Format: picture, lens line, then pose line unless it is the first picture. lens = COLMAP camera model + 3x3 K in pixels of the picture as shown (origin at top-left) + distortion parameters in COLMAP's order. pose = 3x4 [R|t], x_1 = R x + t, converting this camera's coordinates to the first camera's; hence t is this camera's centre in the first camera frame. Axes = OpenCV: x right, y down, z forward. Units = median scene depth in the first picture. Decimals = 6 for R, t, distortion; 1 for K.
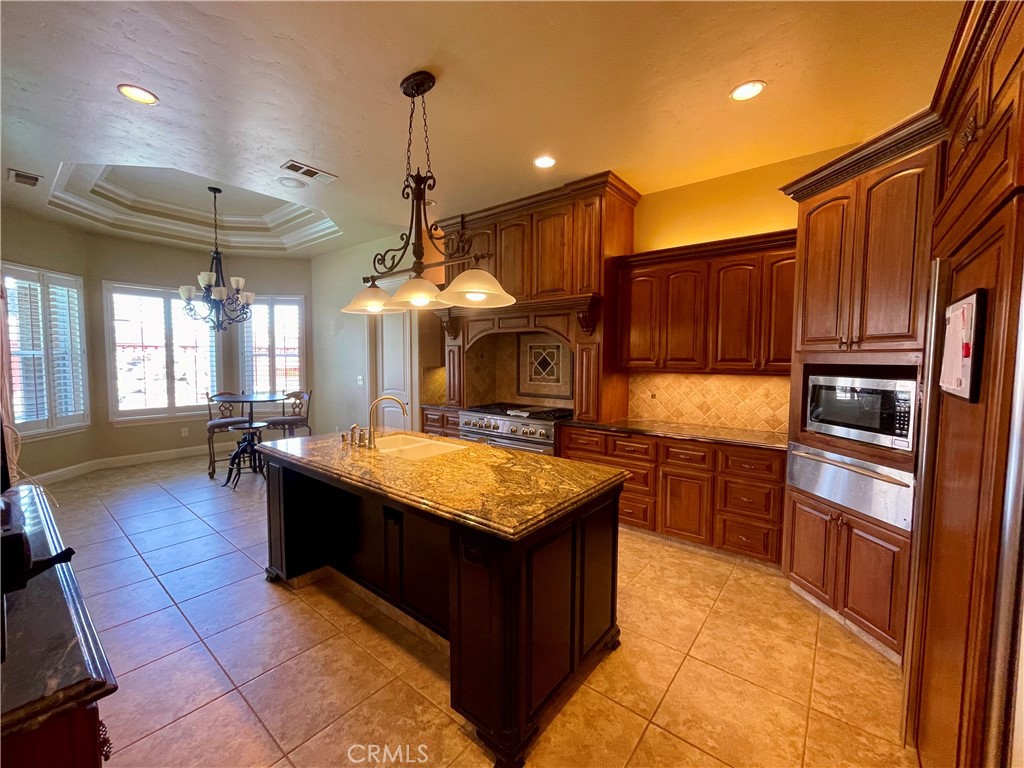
lens RADIAL K [[419.2, 0, 506.8], [0, 419.2, 384.1], [0, 0, 1]] dist [-0.005989, 0.002401]
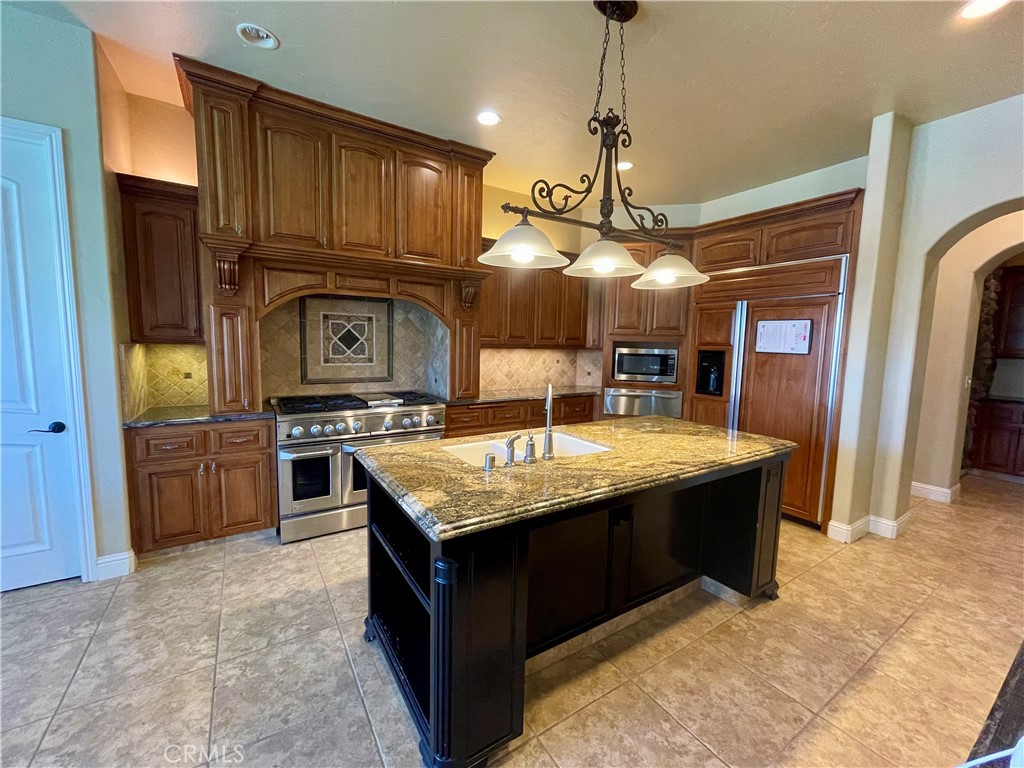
lens RADIAL K [[419.2, 0, 512.2], [0, 419.2, 384.5], [0, 0, 1]] dist [-0.005989, 0.002401]
pose [[0.310112, -0.095568, 0.945884, -1.033295], [0.038701, 0.995379, 0.087880, -0.038877], [-0.949912, 0.009354, 0.312378, 0.854152]]
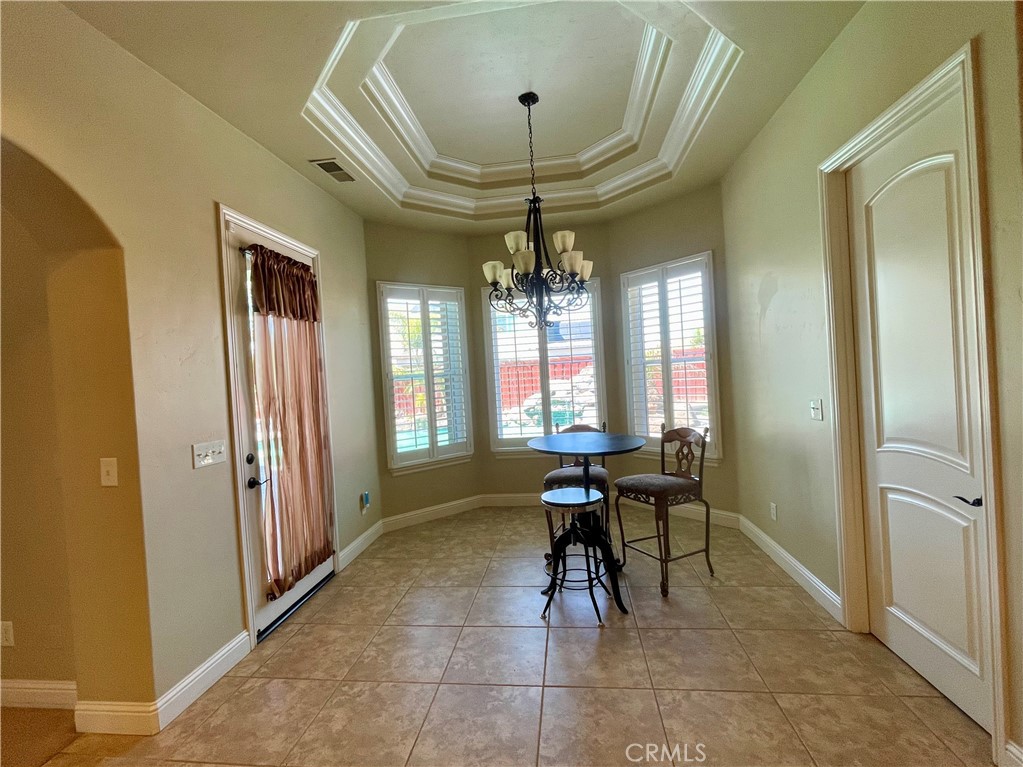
lens RADIAL K [[460.2, 0, 509.7], [0, 460.2, 382.5], [0, 0, 1]] dist [0.001291, 0.000074]
pose [[0.522952, -0.020900, -0.852106, -0.117628], [0.009520, 0.999780, -0.018680, -0.029960], [0.852309, 0.001657, 0.523036, 0.490671]]
